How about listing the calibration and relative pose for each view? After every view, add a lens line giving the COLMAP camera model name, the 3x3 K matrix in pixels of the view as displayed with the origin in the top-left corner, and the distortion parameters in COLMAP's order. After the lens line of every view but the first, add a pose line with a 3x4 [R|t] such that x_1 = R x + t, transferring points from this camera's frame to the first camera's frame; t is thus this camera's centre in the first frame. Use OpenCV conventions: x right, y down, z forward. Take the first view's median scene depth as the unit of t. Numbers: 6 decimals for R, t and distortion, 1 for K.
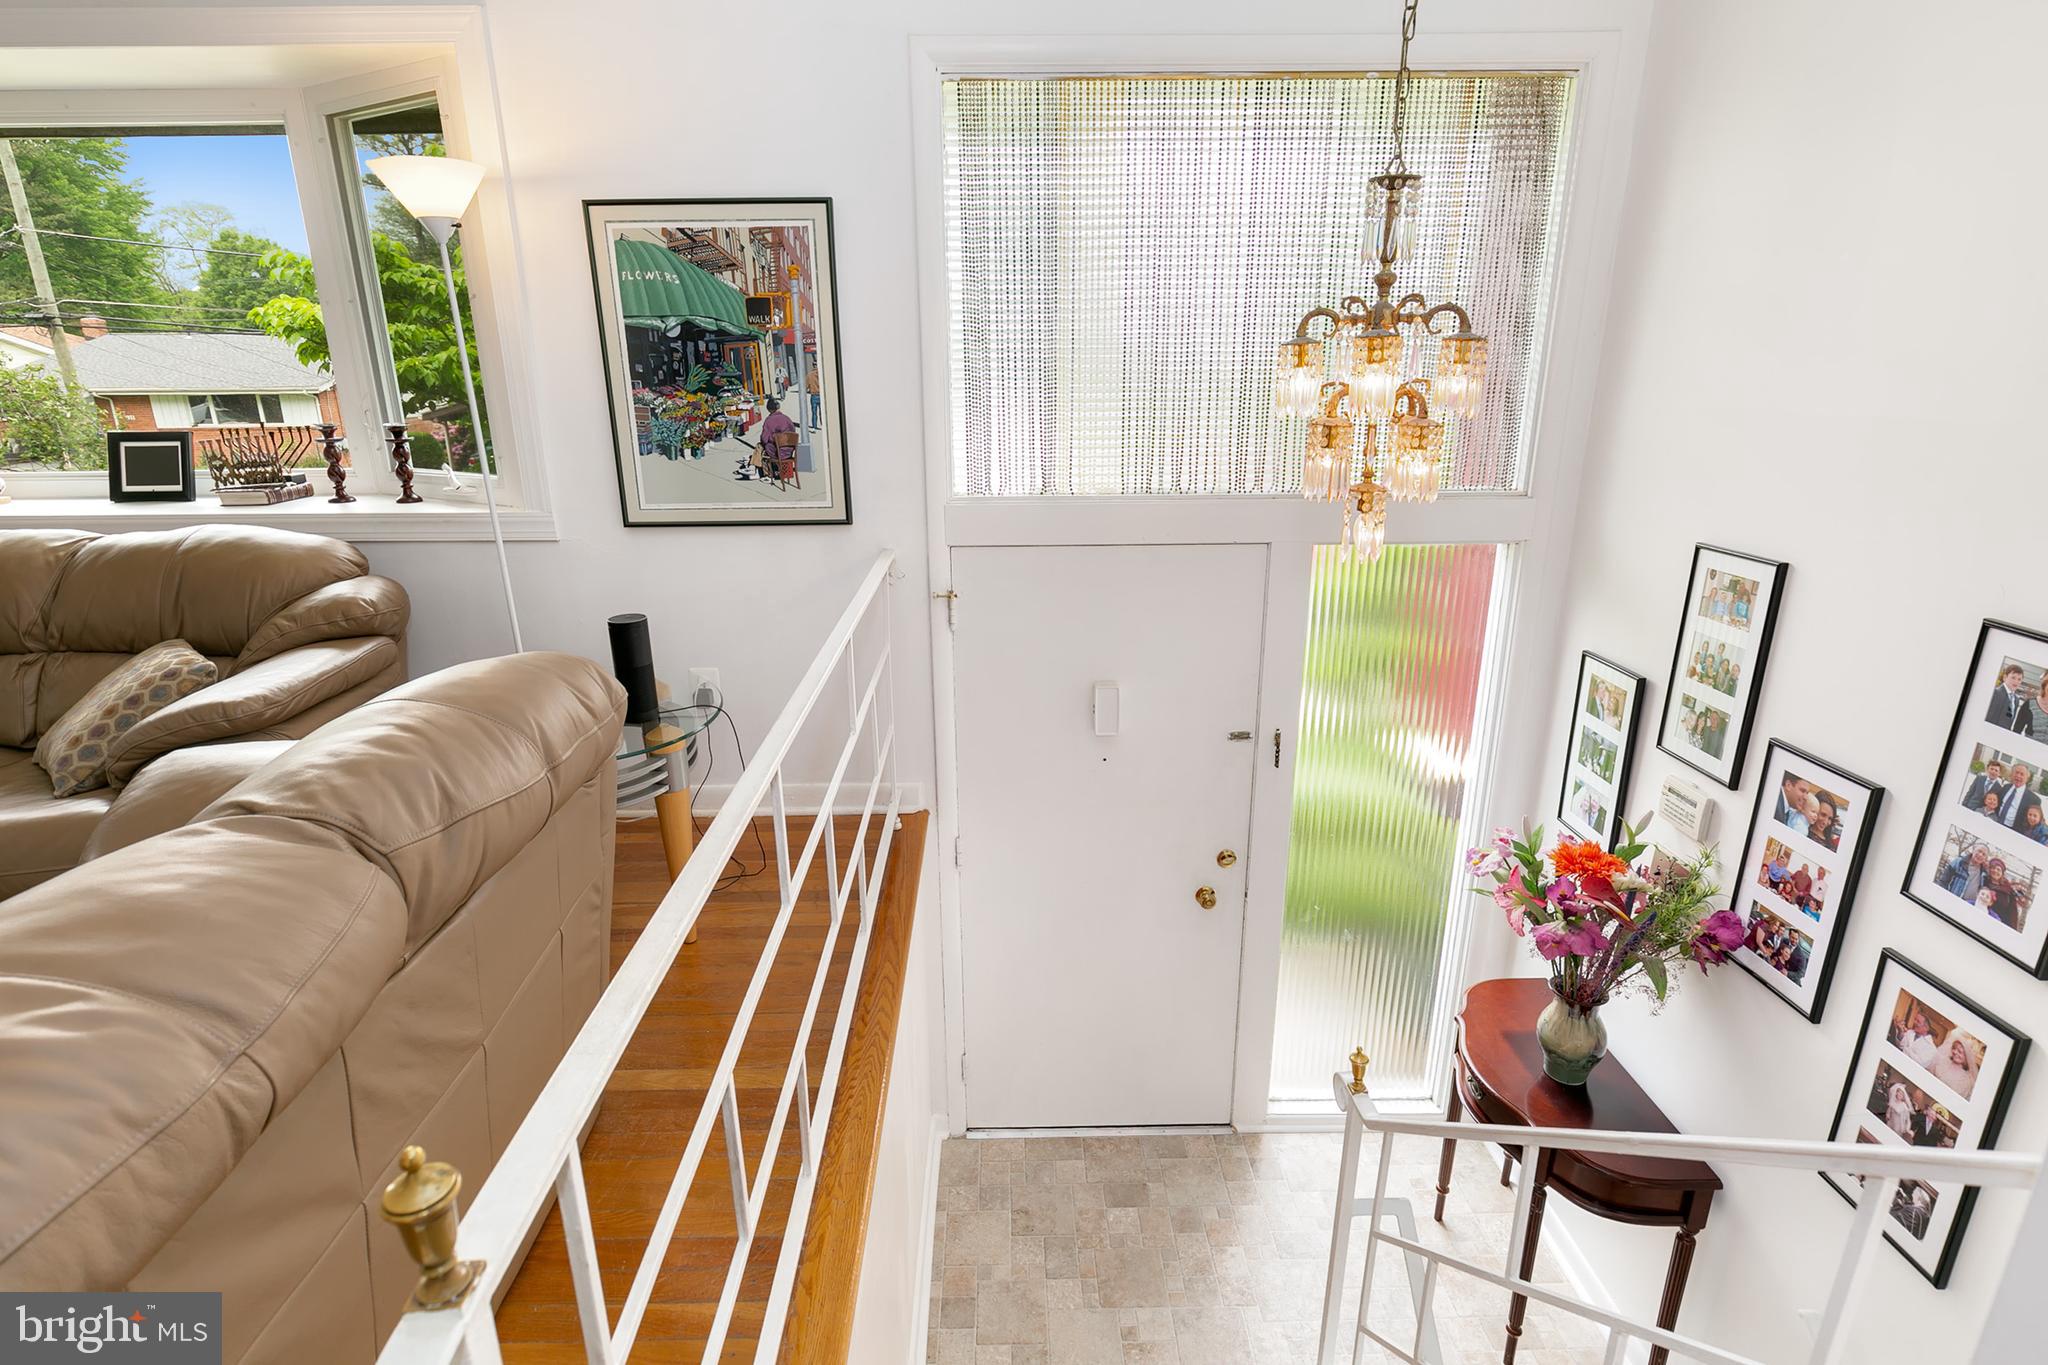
lens RADIAL K [[991.4, 0, 1014.9], [0, 991.4, 669.6], [0, 0, 1]] dist [-0.004679, -0.000258]
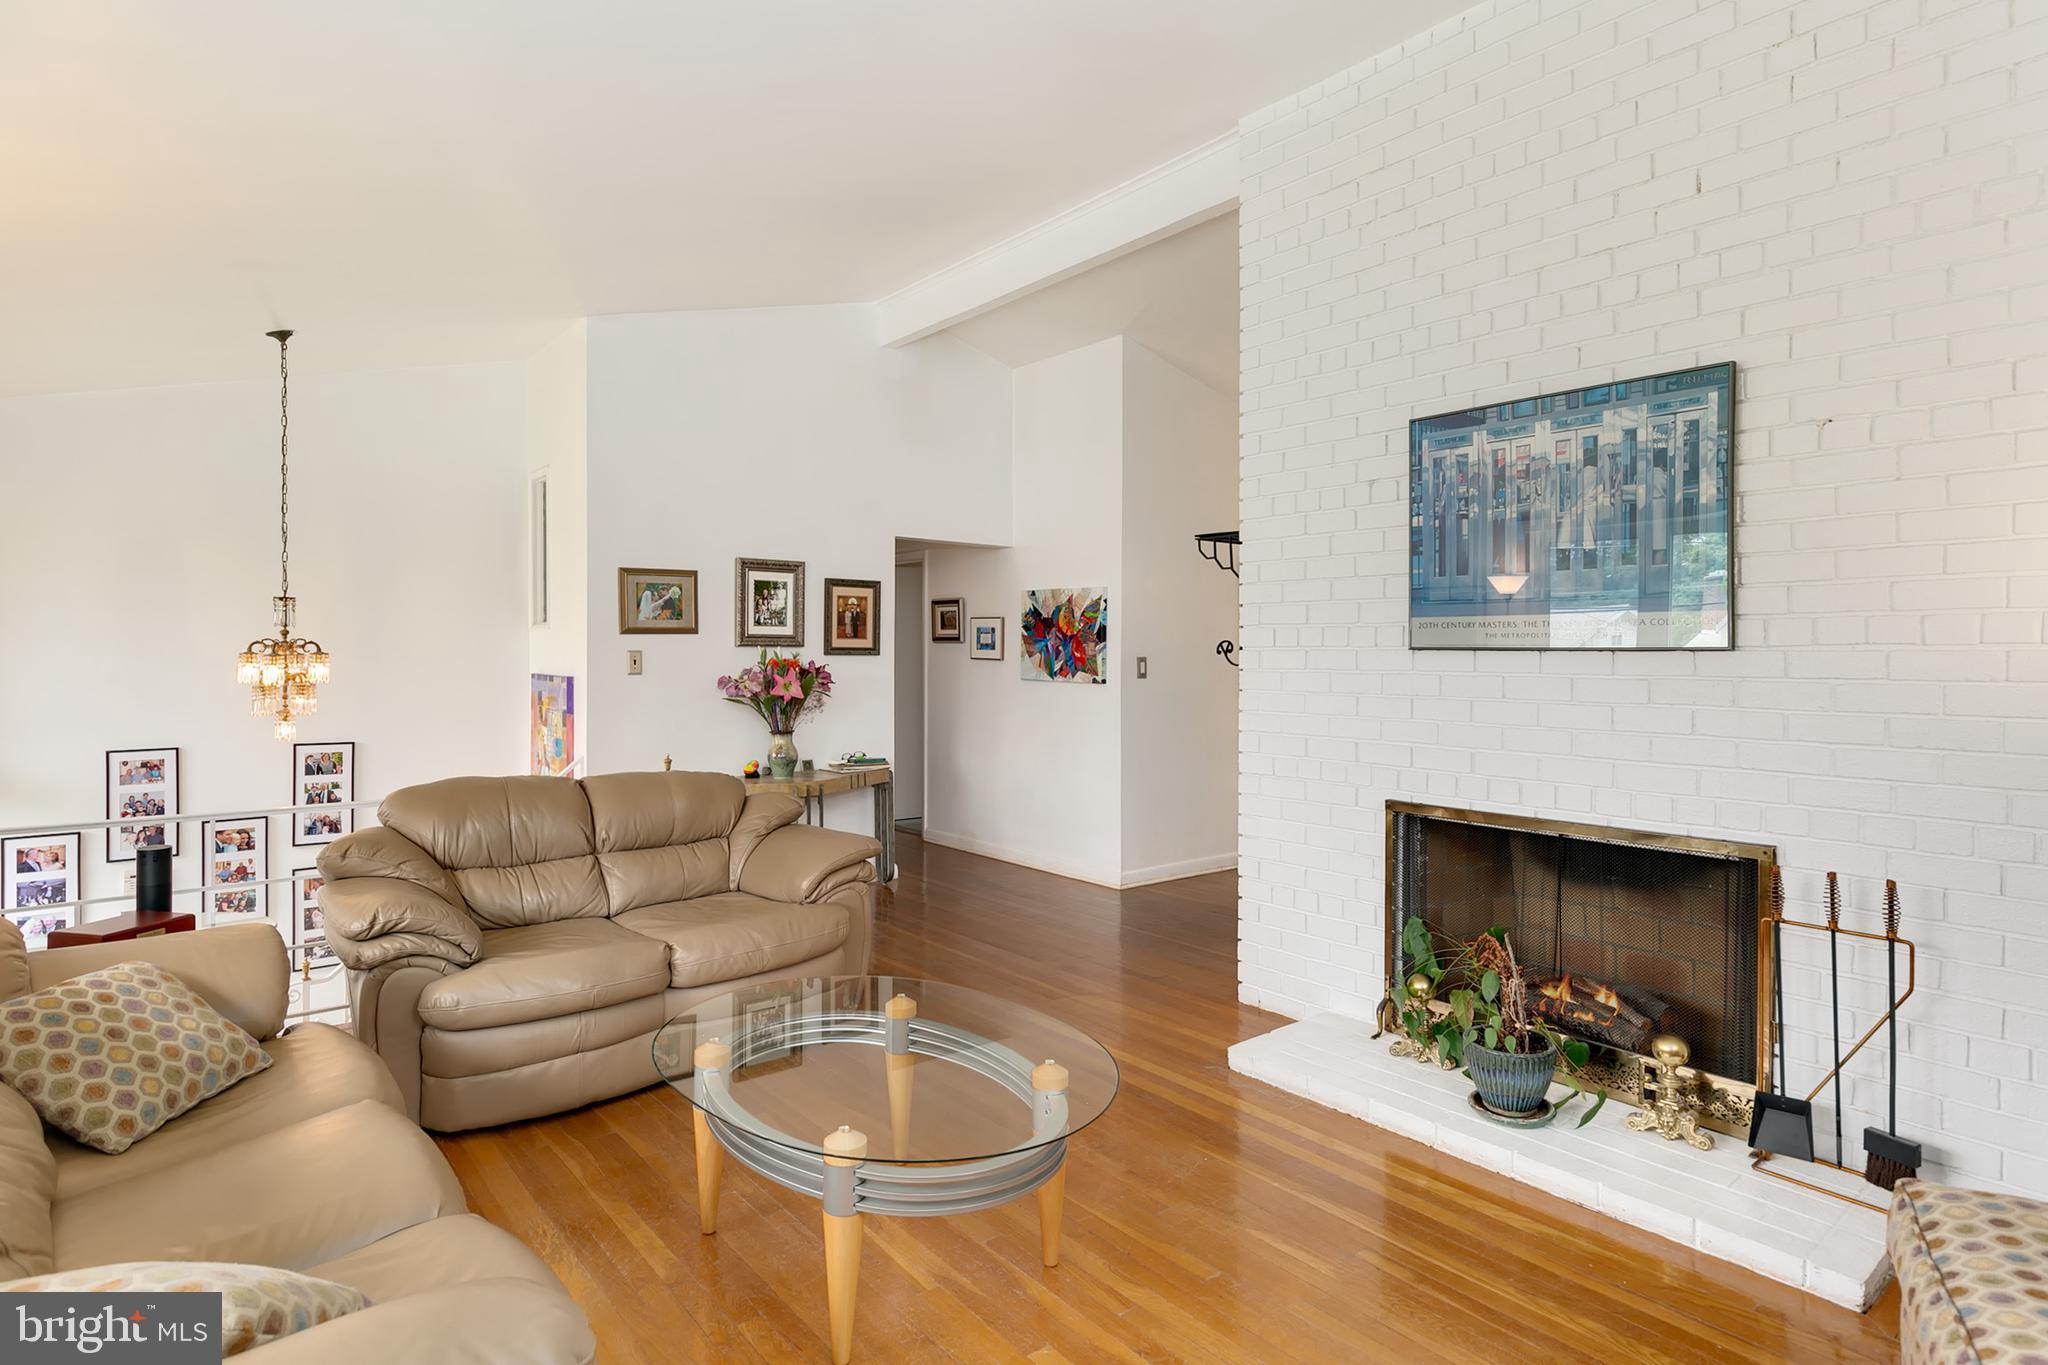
lens RADIAL K [[991.4, 0, 1005.9], [0, 991.4, 664.5], [0, 0, 1]] dist [-0.004679, -0.000258]
pose [[-0.628346, 0.001275, 0.777933, -1.723062], [0.229912, 0.955633, 0.184137, -0.213365], [-0.743184, 0.294557, -0.600761, 0.706093]]
